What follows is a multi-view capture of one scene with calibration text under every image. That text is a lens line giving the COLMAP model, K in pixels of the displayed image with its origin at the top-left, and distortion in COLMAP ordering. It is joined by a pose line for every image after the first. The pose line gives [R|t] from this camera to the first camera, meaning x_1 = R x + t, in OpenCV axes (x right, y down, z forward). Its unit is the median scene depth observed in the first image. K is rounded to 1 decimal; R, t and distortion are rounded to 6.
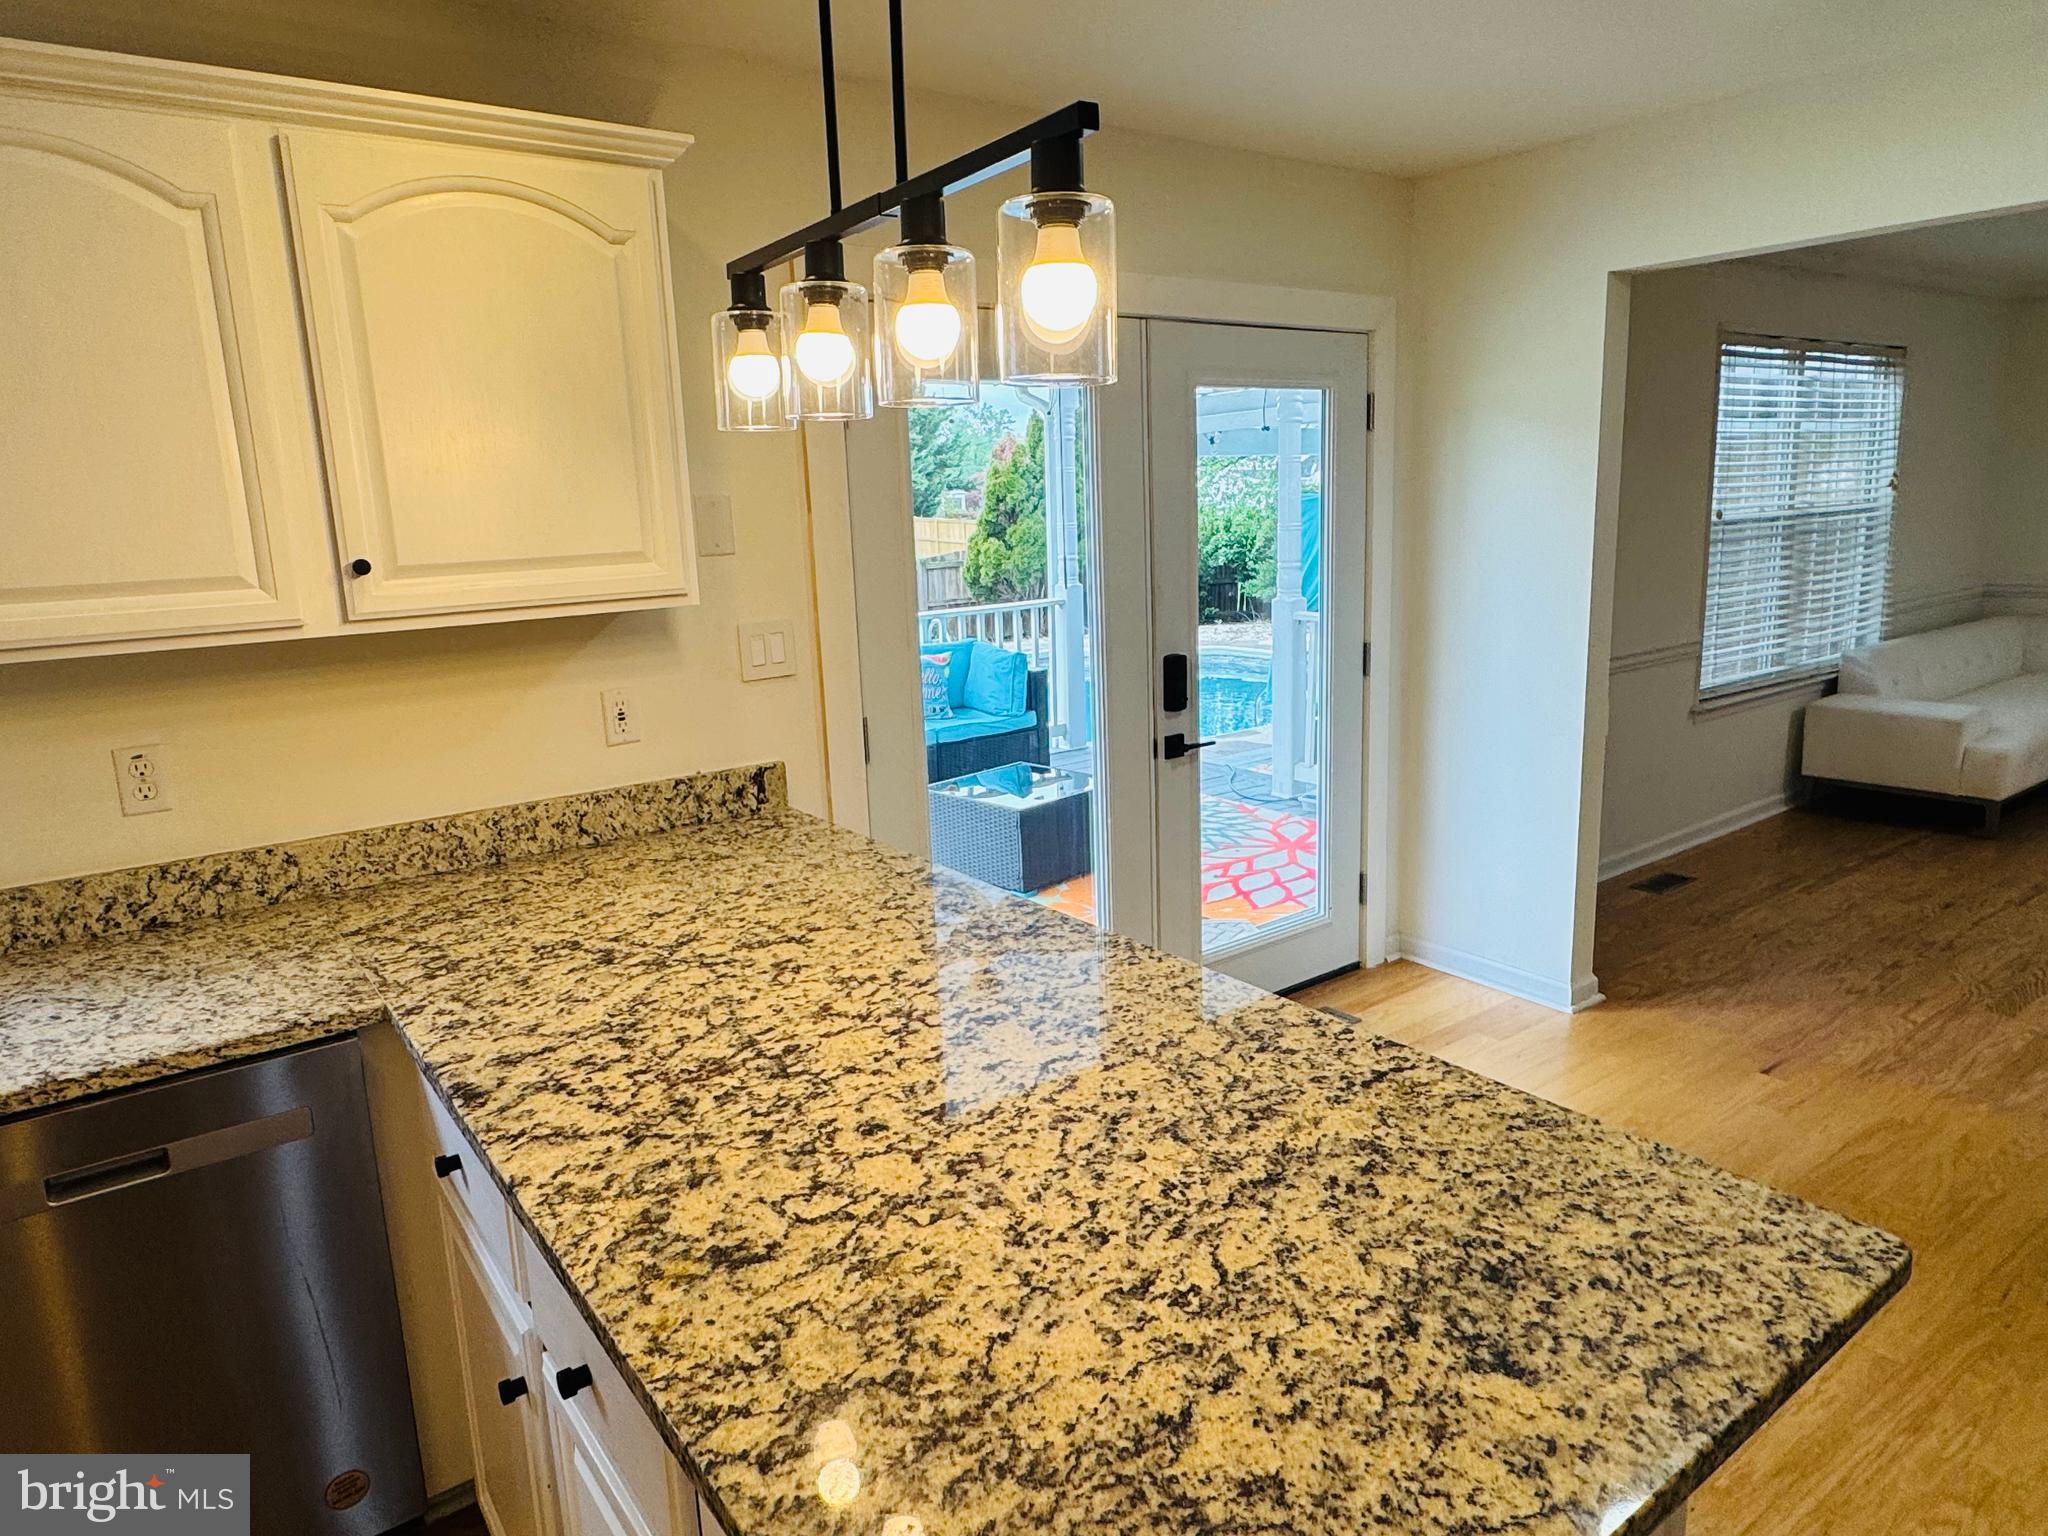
lens RADIAL K [[1277.7, 0, 1018.1], [0, 1277.7, 753.0], [0, 0, 1]] dist [-0.002342, 0.001291]
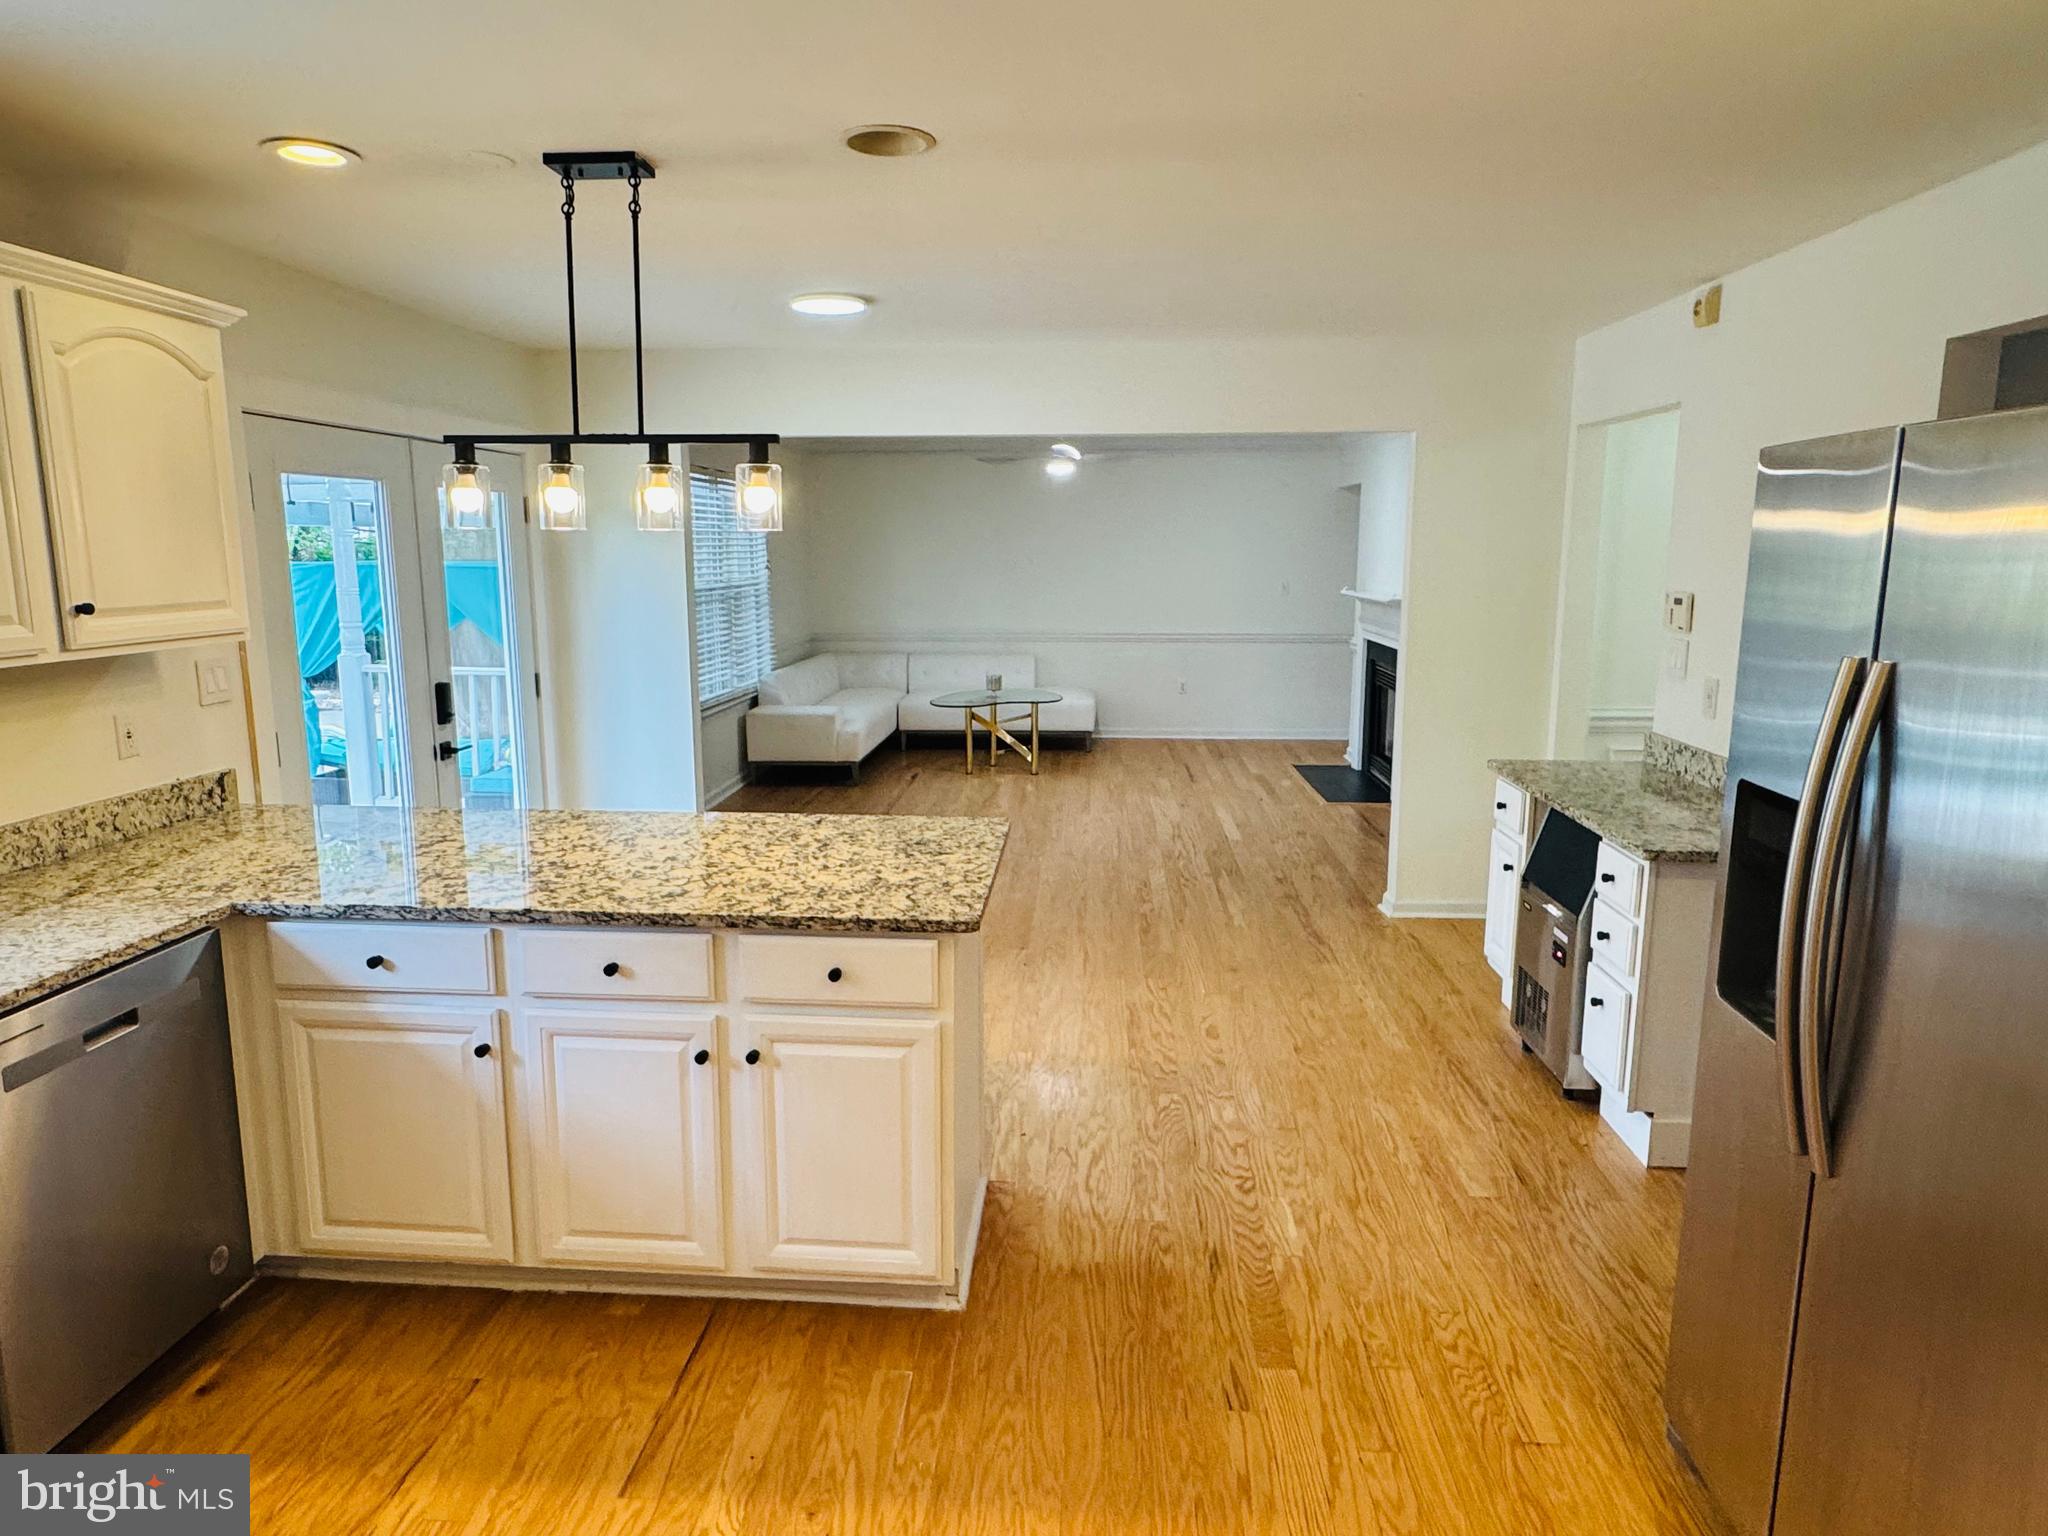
lens RADIAL K [[1277.7, 0, 1018.1], [0, 1277.7, 753.0], [0, 0, 1]] dist [-0.002342, 0.001291]
pose [[0.644043, -0.086205, 0.760116, -0.996532], [0.127992, 0.991767, 0.004030, 0.133795], [-0.754206, 0.094693, 0.649774, -0.639650]]
